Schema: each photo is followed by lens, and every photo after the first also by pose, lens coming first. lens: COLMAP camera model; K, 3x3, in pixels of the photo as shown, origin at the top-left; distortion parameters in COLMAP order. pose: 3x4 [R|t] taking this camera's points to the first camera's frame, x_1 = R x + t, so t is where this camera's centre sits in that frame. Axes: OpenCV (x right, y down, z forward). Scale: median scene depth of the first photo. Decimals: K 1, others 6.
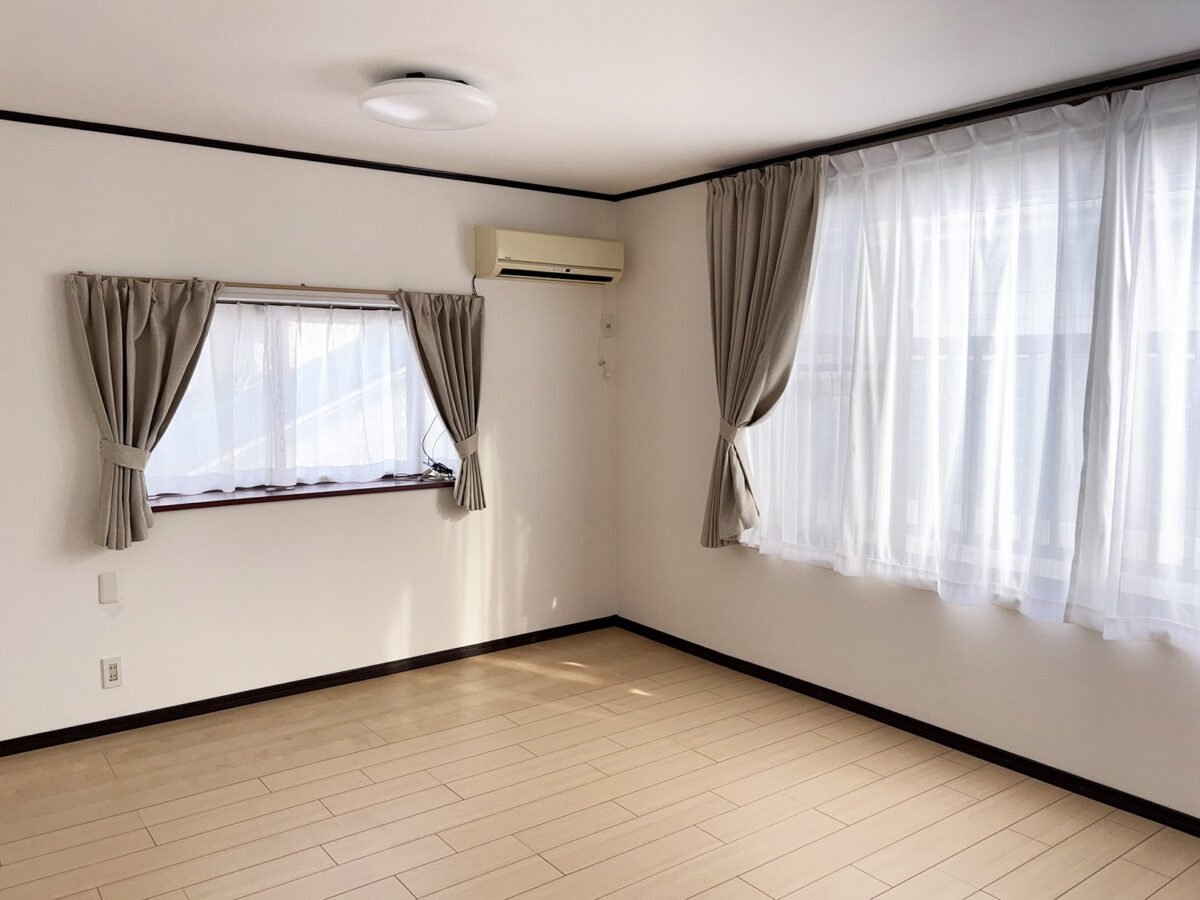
lens RADIAL K [[934.9, 0, 600.0], [0, 934.9, 450.0], [0, 0, 1]] dist [0.070945, -0.079546]
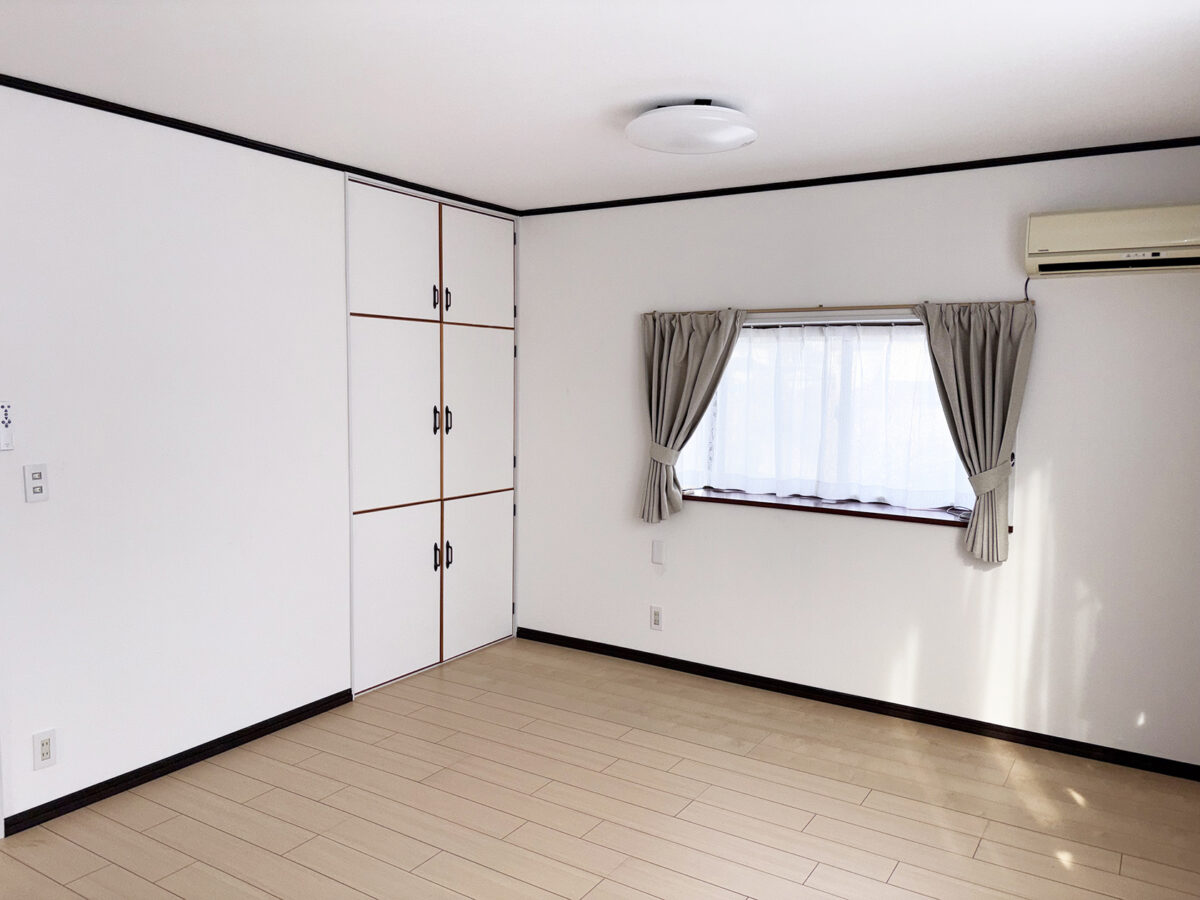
lens RADIAL K [[906.8, 0, 600.0], [0, 906.8, 450.0], [0, 0, 1]] dist [0.016658, 0.001141]
pose [[0.351705, 0.081141, -0.932588, 0.518906], [-0.097112, 0.994024, 0.049863, -0.042454], [0.931060, 0.073028, 0.357483, 0.411693]]
